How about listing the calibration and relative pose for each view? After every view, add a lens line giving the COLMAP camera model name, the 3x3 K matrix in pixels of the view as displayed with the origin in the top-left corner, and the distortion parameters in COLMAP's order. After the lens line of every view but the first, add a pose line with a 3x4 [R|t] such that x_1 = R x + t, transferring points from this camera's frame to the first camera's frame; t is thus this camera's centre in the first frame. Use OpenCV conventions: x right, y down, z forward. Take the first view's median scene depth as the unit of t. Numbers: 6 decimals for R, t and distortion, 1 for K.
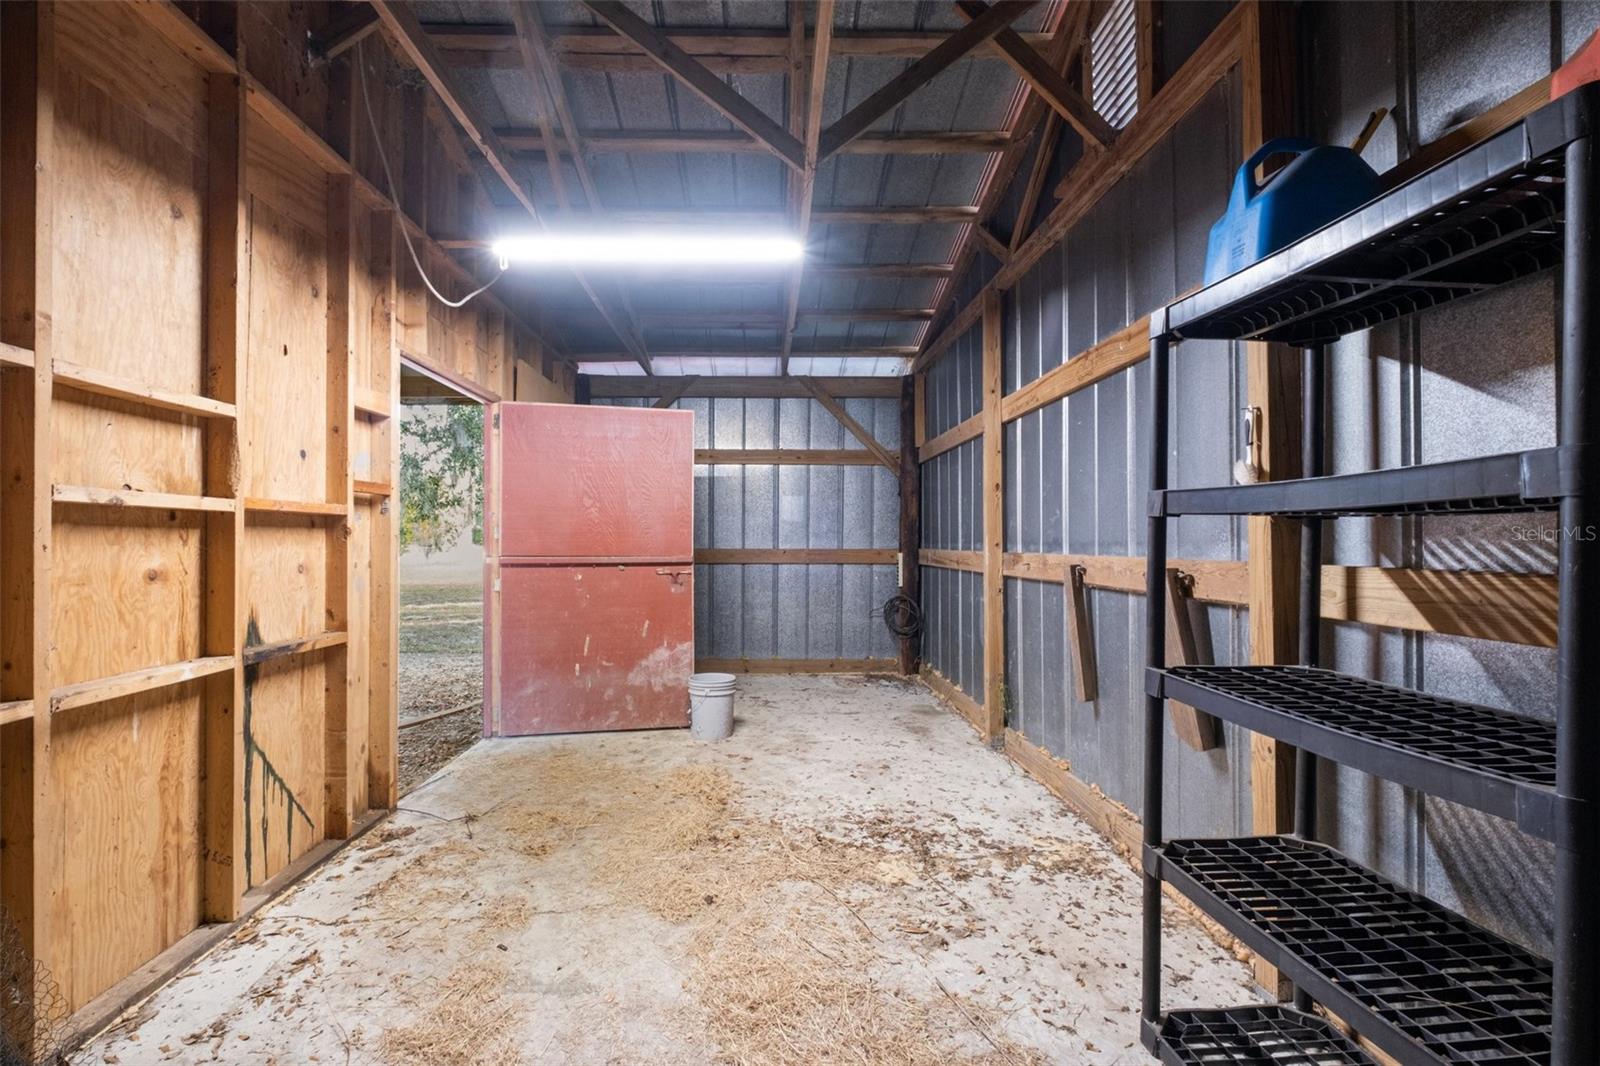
lens RADIAL K [[700.4, 0, 790.0], [0, 700.4, 537.6], [0, 0, 1]] dist [0.000660, -0.000025]
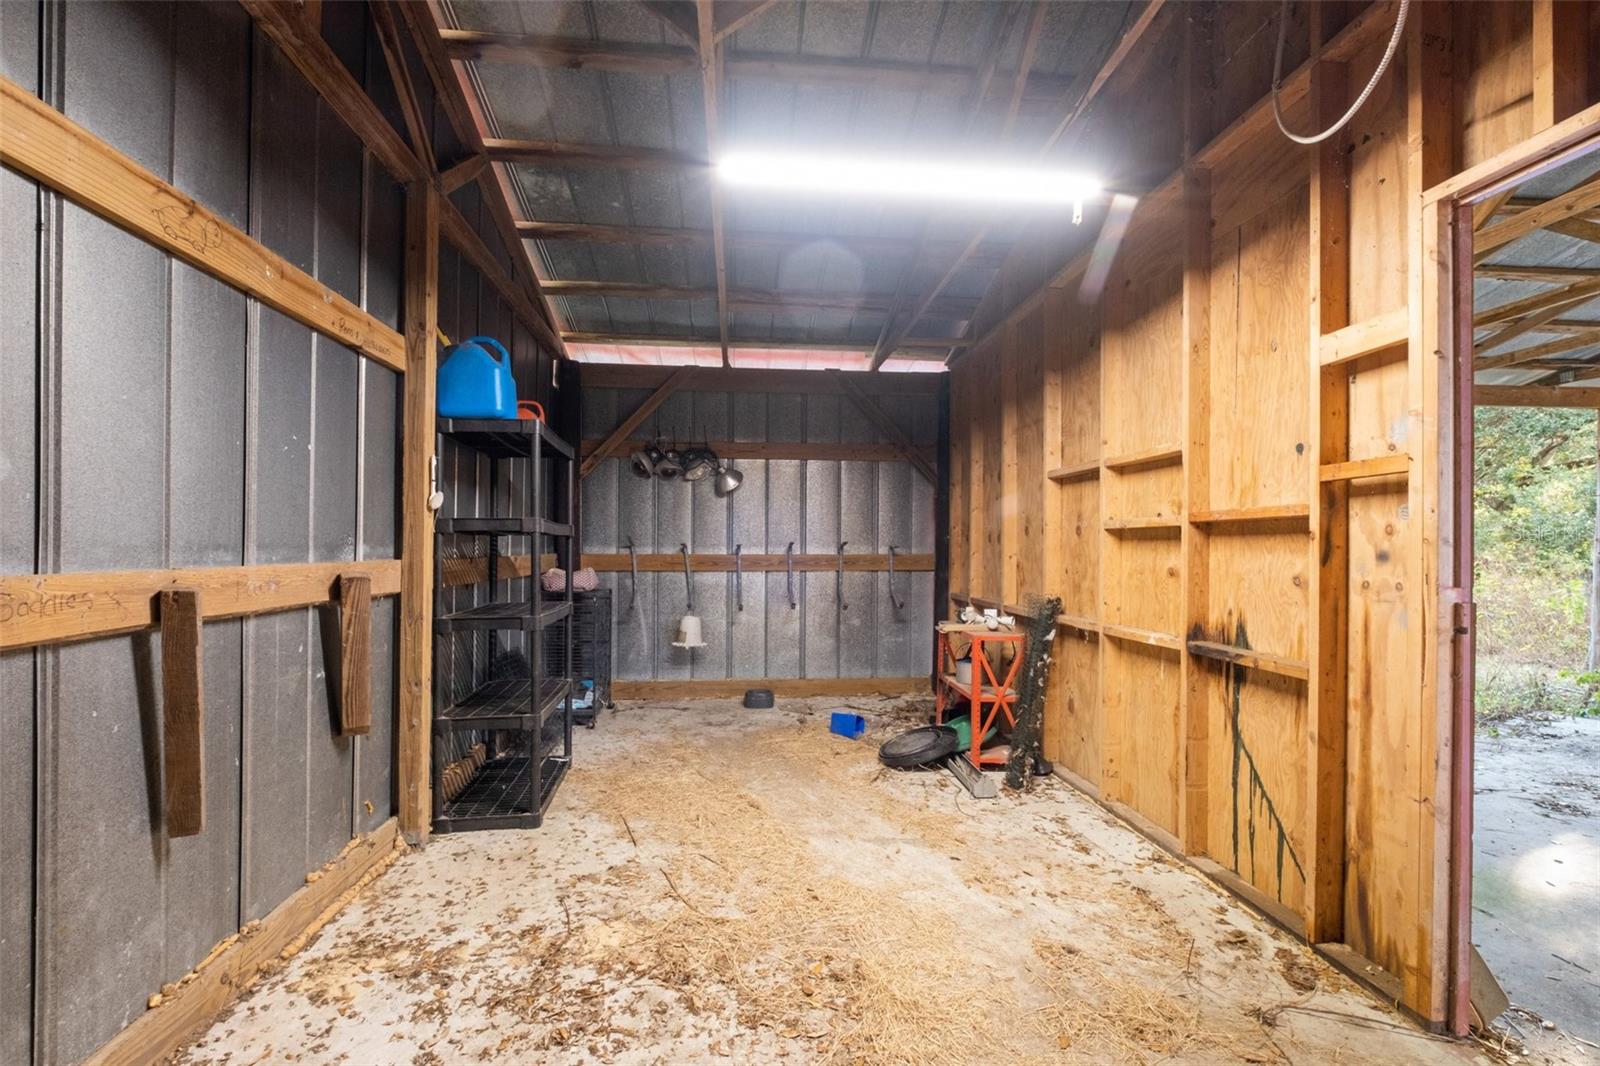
lens RADIAL K [[700.4, 0, 790.0], [0, 700.4, 537.6], [0, 0, 1]] dist [0.000660, -0.000025]
pose [[-0.998852, -0.006176, -0.047501, -0.029596], [-0.005233, 0.999787, -0.019943, 0.011147], [0.047614, -0.019672, -0.998672, 1.880194]]
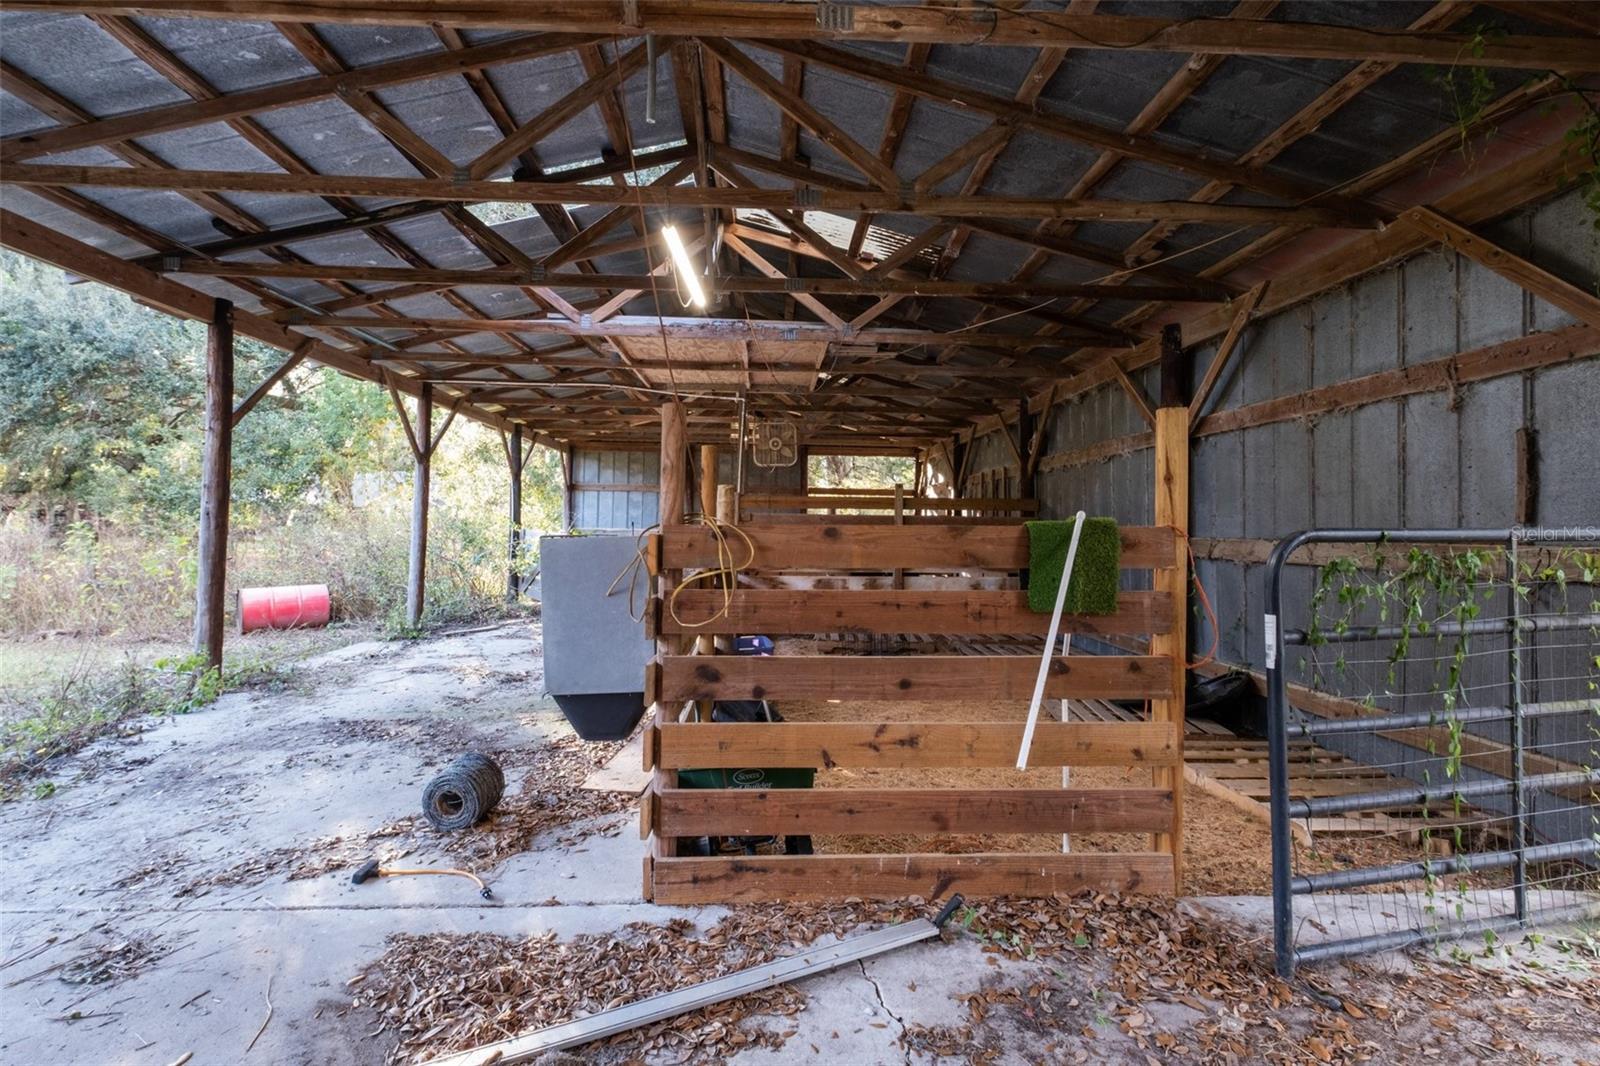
lens RADIAL K [[700.4, 0, 790.0], [0, 700.4, 537.6], [0, 0, 1]] dist [0.000660, -0.000025]
pose [[0.012178, 0.011536, -0.999859, -0.276589], [-0.006312, 0.999914, 0.011459, 0.026597], [0.999906, 0.006172, 0.012249, 1.698357]]
